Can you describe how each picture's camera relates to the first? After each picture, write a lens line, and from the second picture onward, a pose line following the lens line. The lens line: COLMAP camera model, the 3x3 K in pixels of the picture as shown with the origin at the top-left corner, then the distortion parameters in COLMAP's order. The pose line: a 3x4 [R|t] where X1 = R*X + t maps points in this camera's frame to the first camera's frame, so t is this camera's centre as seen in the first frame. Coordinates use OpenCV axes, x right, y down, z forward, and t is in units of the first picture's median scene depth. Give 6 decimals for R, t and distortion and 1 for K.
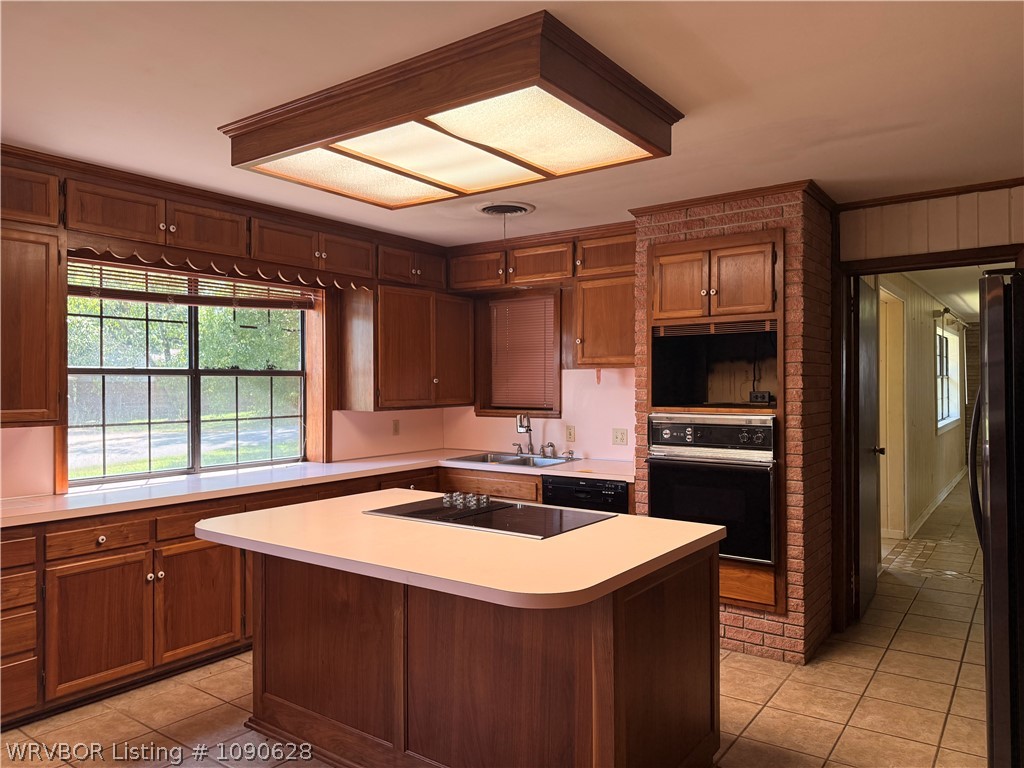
lens RADIAL K [[717.1, 0, 512.0], [0, 717.1, 384.0], [0, 0, 1]] dist [0.120178, -0.146464]
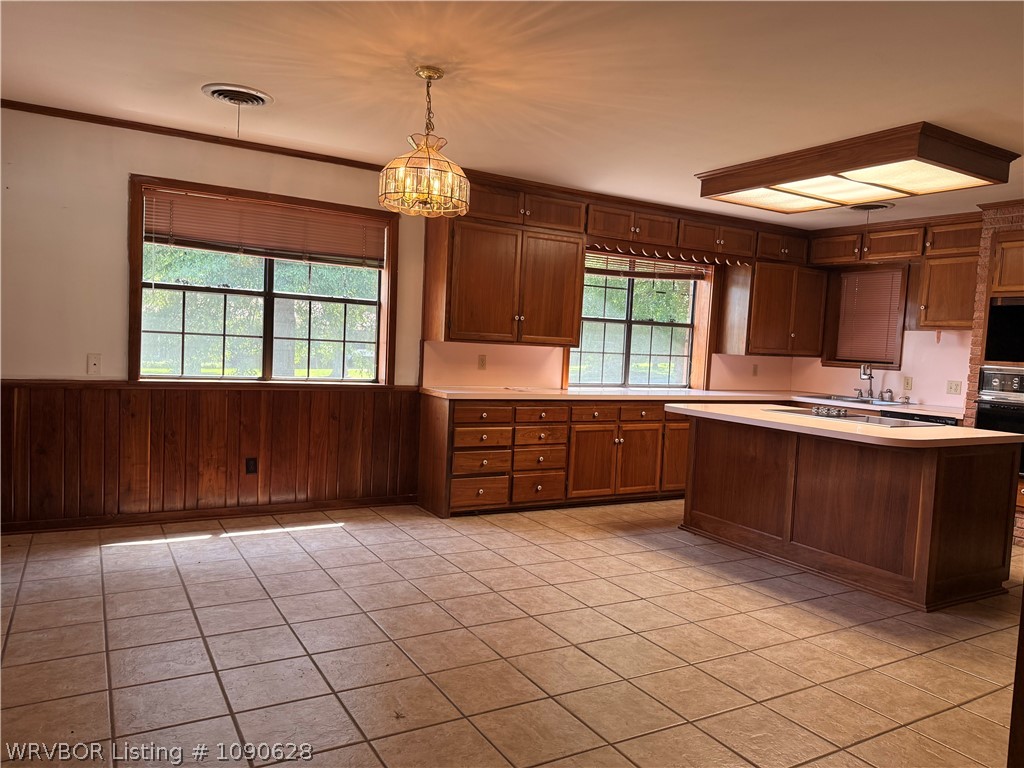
lens RADIAL K [[717.2, 0, 507.2], [0, 717.2, 387.5], [0, 0, 1]] dist [0.058758, -0.078913]
pose [[0.913805, 0.073131, -0.399516, -0.057502], [-0.051635, 0.996592, 0.064321, 0.037637], [0.402859, -0.038148, 0.914467, -0.479631]]
